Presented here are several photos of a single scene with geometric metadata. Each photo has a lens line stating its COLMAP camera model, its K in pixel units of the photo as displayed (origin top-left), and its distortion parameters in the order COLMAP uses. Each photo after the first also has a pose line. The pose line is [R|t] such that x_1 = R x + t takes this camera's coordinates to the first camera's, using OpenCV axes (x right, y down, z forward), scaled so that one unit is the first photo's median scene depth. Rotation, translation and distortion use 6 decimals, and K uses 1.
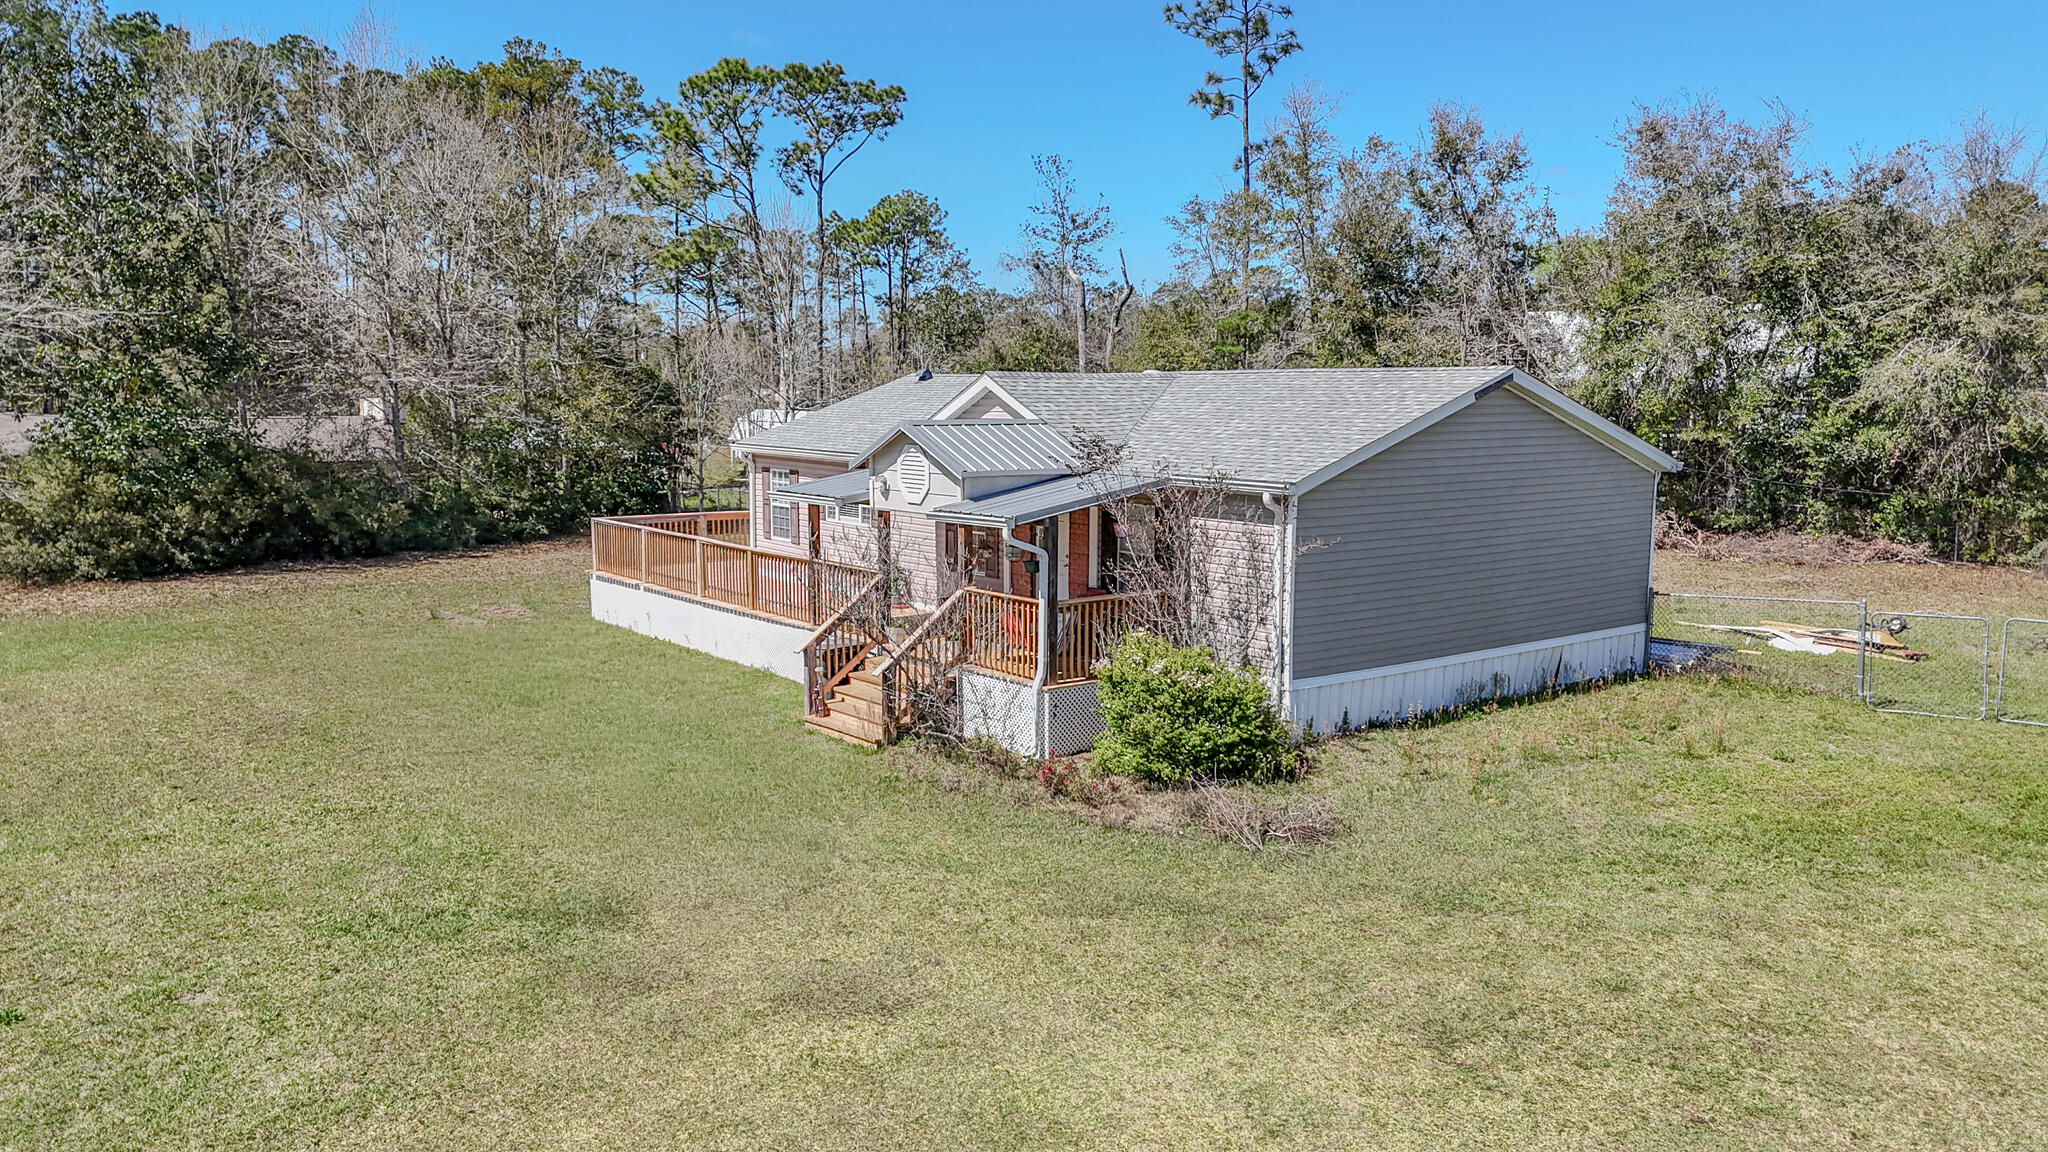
lens RADIAL K [[1503.6, 0, 1027.0], [0, 1503.6, 578.5], [0, 0, 1]] dist [0.024627, -0.005112]
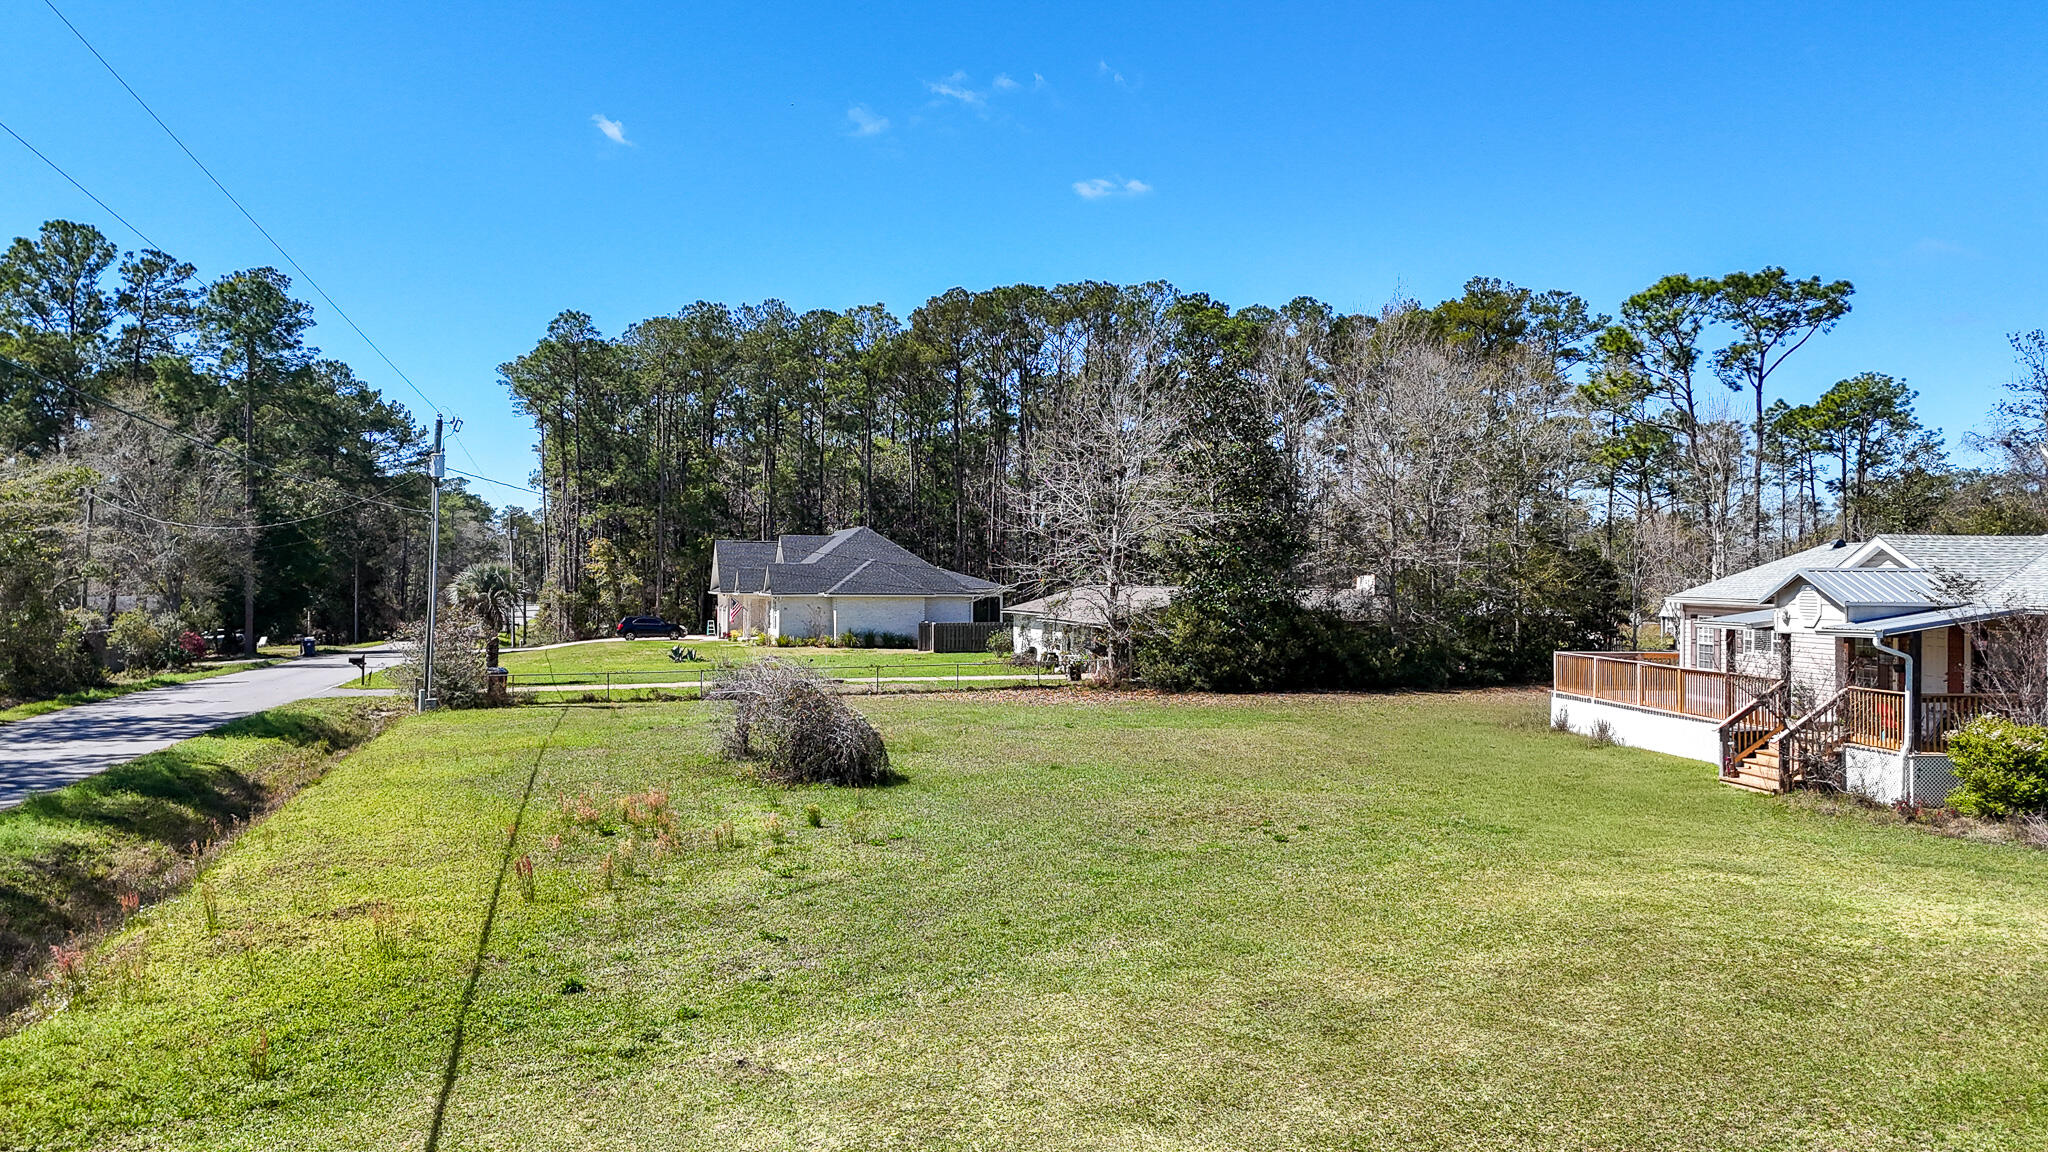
lens RADIAL K [[1503.6, 0, 1027.0], [0, 1503.6, 578.5], [0, 0, 1]] dist [0.024627, -0.005112]
pose [[0.831200, -0.000707, -0.555974, 0.029165], [-0.071091, 0.991655, -0.107544, 0.030869], [0.551410, 0.128915, 0.824213, -0.159281]]
